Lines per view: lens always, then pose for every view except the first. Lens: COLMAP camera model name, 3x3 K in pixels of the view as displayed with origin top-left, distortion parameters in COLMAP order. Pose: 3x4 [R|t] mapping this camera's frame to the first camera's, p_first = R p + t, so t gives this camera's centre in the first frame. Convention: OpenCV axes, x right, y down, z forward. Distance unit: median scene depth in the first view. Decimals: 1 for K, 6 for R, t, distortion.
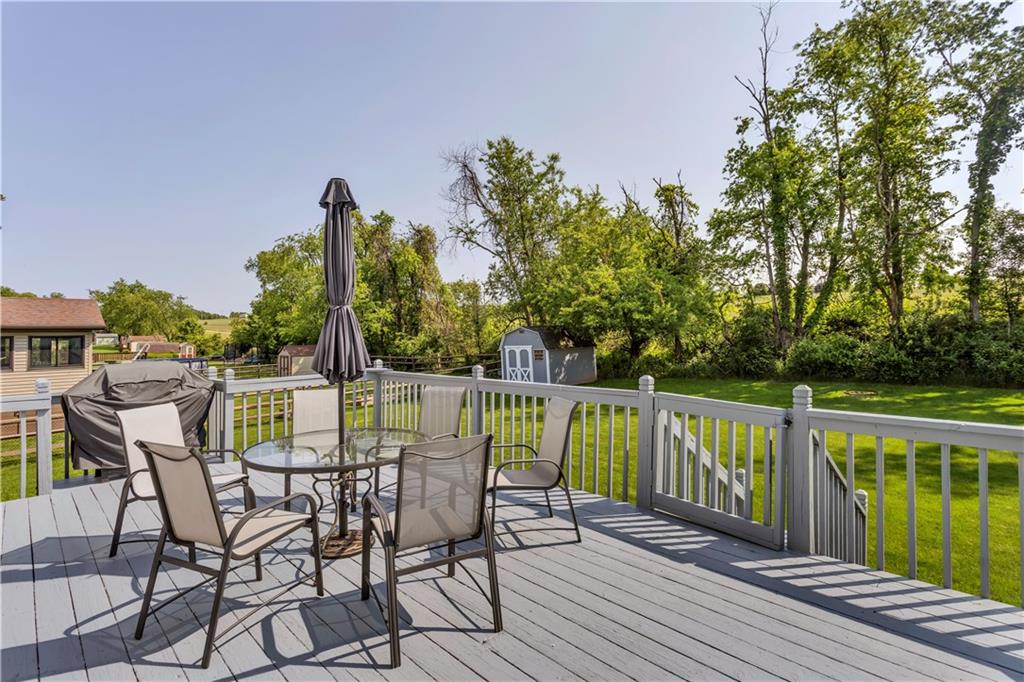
lens RADIAL K [[476.6, 0, 514.4], [0, 476.6, 320.6], [0, 0, 1]] dist [0.000645, 0.000198]
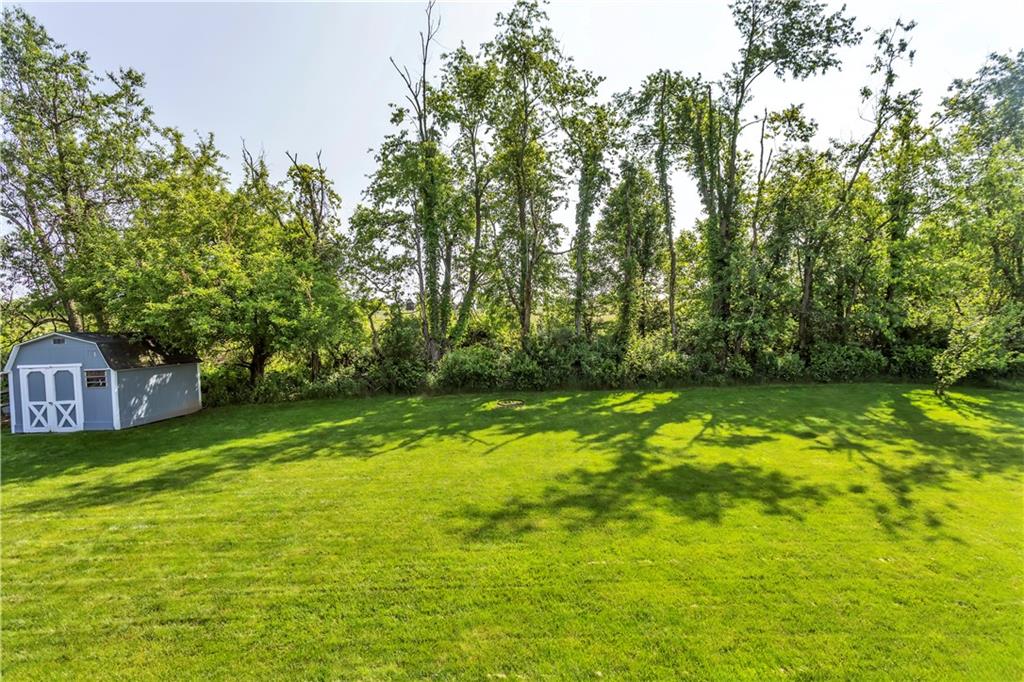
lens RADIAL K [[484.8, 0, 514.3], [0, 484.8, 338.5], [0, 0, 1]] dist [0.001810, 0.001253]
pose [[0.717914, 0.011509, 0.696037, 0.001116], [-0.021205, 0.999761, 0.005341, 0.005130], [-0.695809, -0.018594, 0.717986, 0.169925]]
